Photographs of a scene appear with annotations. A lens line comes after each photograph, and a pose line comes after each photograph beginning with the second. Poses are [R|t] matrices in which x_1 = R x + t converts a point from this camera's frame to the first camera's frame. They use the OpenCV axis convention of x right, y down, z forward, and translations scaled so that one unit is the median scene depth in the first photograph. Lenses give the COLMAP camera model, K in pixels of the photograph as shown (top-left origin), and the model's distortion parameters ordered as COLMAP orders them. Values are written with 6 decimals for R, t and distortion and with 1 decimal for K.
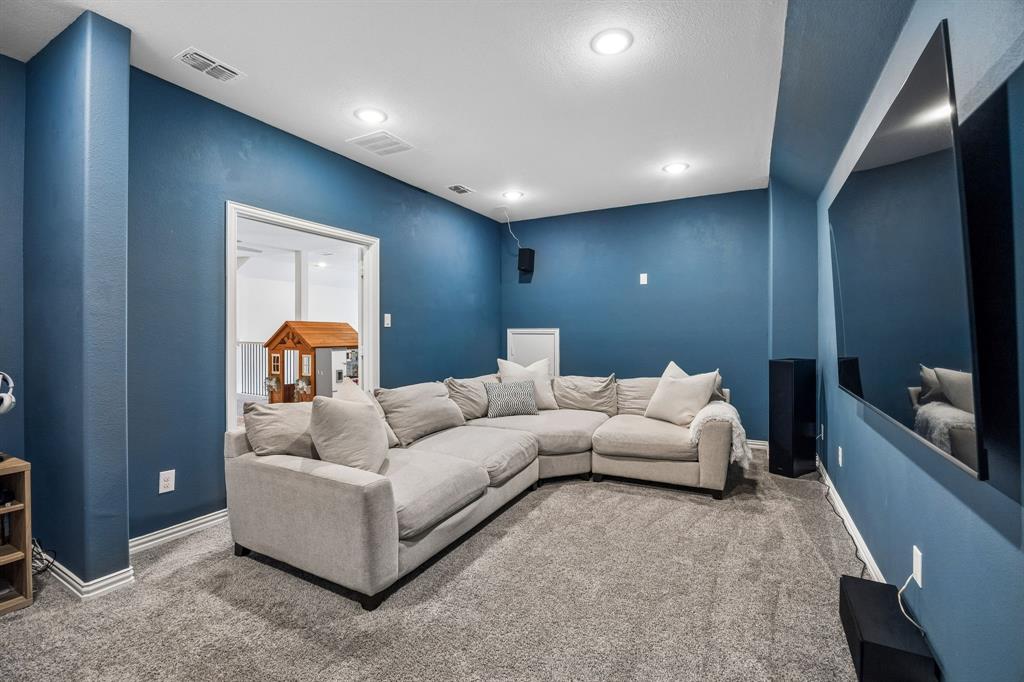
lens RADIAL K [[461.6, 0, 513.7], [0, 461.6, 339.5], [0, 0, 1]] dist [-0.012888, 0.000005]
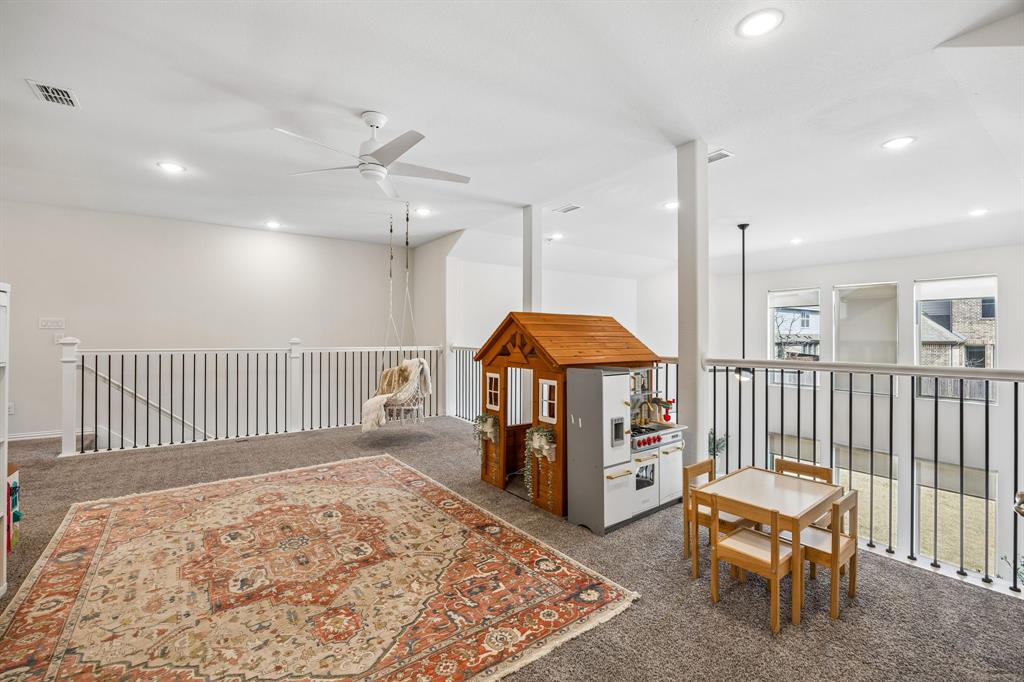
lens RADIAL K [[461.6, 0, 513.7], [0, 461.6, 339.5], [0, 0, 1]] dist [-0.012888, 0.000005]
pose [[0.900627, 0.002905, -0.434583, -0.257950], [-0.004184, 0.999989, -0.001986, -0.008112], [0.434572, 0.003607, 0.900630, 0.518746]]
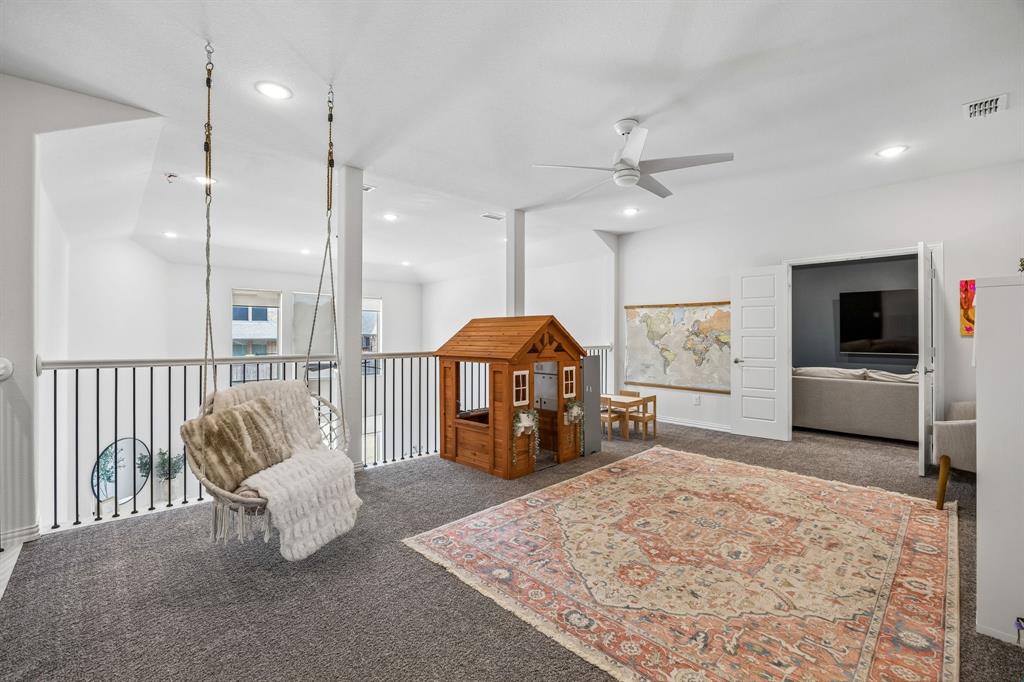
lens RADIAL K [[461.6, 0, 513.7], [0, 461.6, 339.5], [0, 0, 1]] dist [-0.012888, 0.000005]
pose [[0.265718, -0.010562, 0.963993, -1.089854], [0.004975, 0.999942, 0.009585, -0.013792], [-0.964038, 0.002249, 0.265755, 0.862474]]
